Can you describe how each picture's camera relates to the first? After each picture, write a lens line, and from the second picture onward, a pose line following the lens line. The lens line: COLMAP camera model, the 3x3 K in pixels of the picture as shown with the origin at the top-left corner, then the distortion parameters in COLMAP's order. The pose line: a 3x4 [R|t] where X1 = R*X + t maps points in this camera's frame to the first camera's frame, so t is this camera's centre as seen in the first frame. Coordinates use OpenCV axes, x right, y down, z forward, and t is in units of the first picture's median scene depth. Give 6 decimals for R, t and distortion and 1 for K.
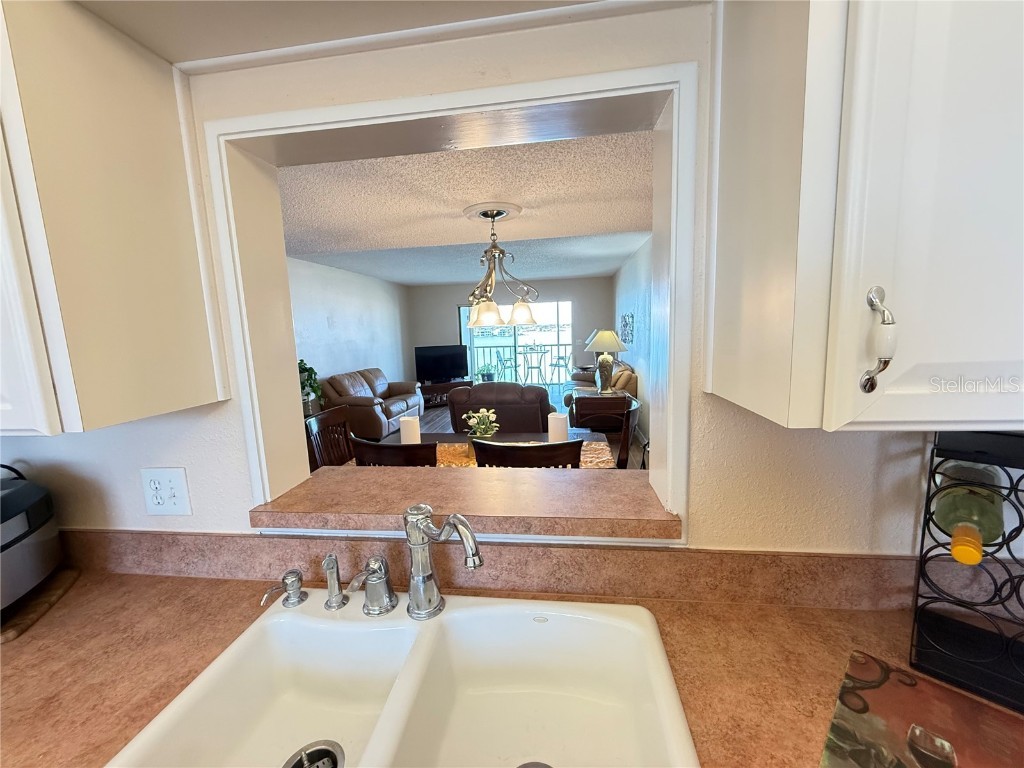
lens RADIAL K [[416.3, 0, 512.7], [0, 416.3, 383.2], [0, 0, 1]] dist [-0.000518, 0.000472]
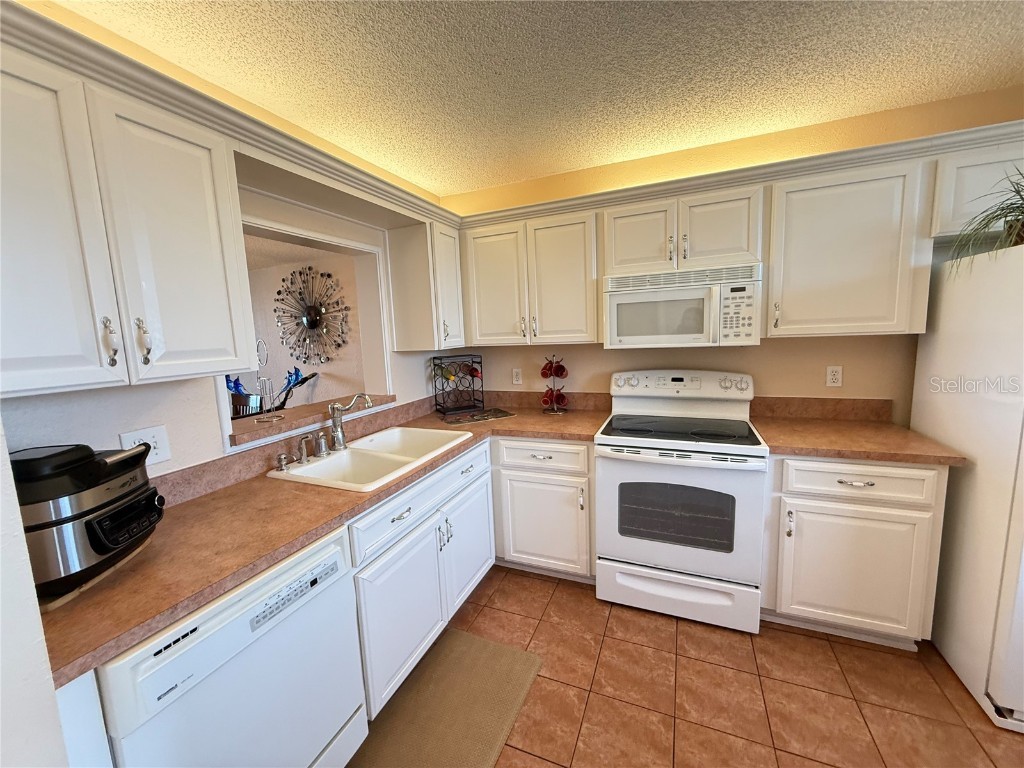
lens RADIAL K [[416.3, 0, 512.4], [0, 416.3, 380.9], [0, 0, 1]] dist [-0.000518, 0.000472]
pose [[0.266617, -0.096347, 0.958975, -2.134093], [0.166962, 0.984565, 0.052499, 0.211673], [-0.949231, 0.146115, 0.278587, -0.605525]]
